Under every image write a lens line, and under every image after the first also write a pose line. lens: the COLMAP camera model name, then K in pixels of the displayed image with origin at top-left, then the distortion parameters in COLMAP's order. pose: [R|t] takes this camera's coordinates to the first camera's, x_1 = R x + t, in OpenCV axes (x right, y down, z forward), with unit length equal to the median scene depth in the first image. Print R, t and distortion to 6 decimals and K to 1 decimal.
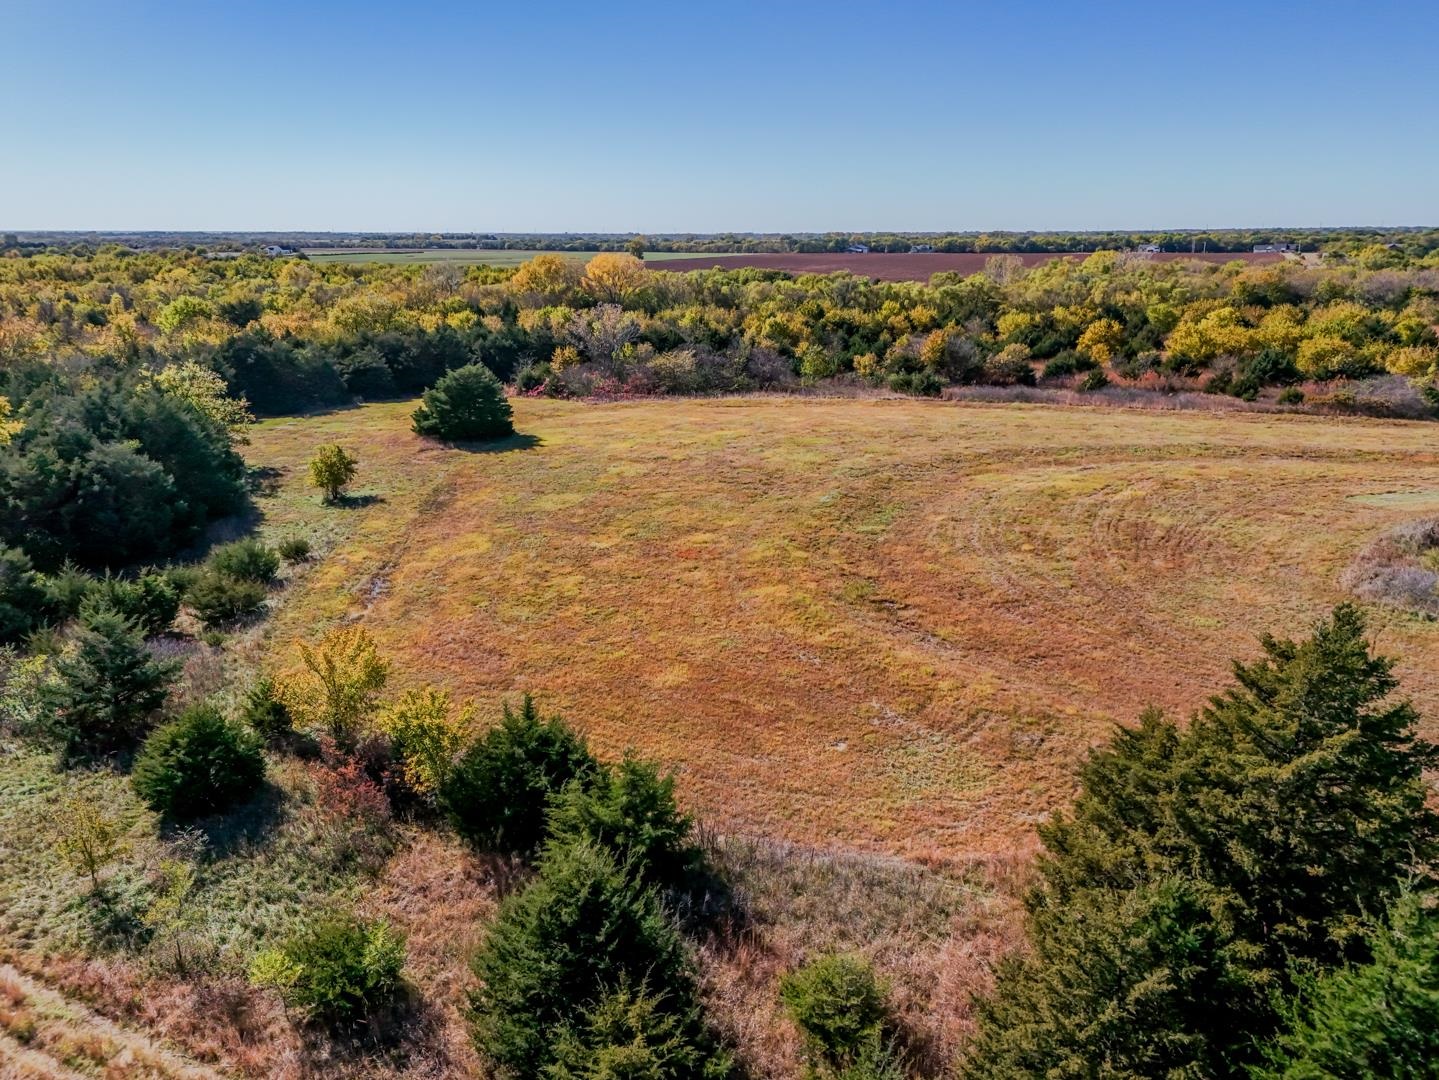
lens RADIAL K [[1045.2, 0, 737.6], [0, 1045.2, 550.9], [0, 0, 1]] dist [0.067037, -0.056550]
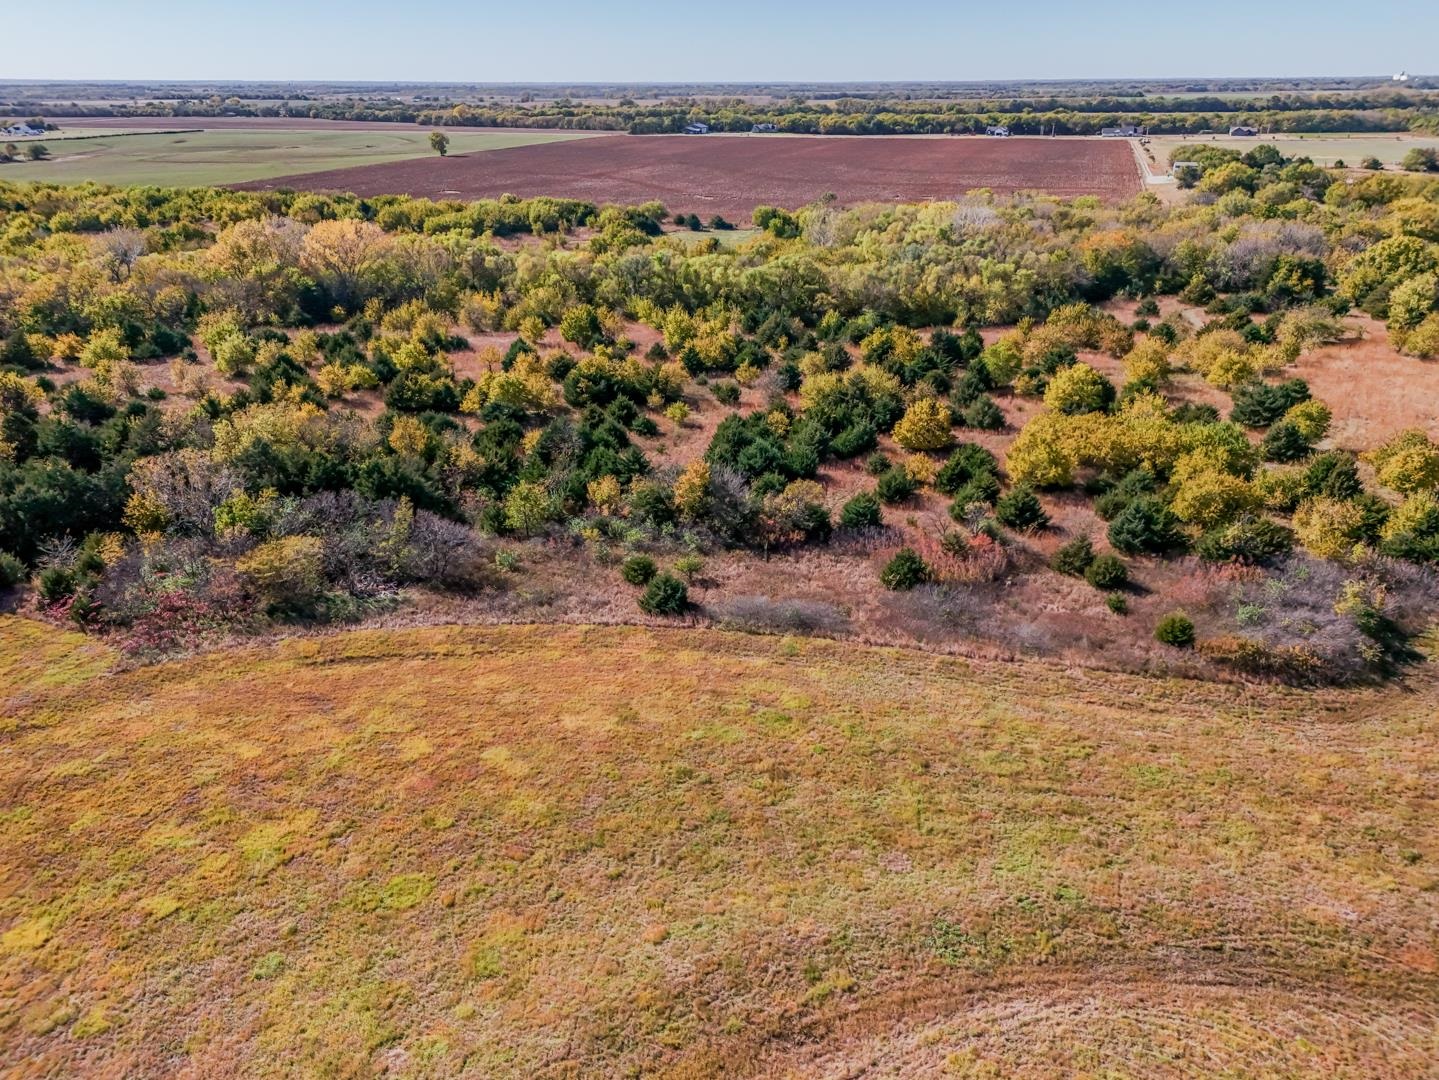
lens RADIAL K [[1045.2, 0, 737.6], [0, 1045.2, 550.9], [0, 0, 1]] dist [0.067037, -0.056550]
pose [[0.991097, -0.059693, 0.119012, 0.075694], [0.044862, 0.991315, 0.123618, -0.135346], [-0.125357, -0.117179, 0.985167, 0.171353]]
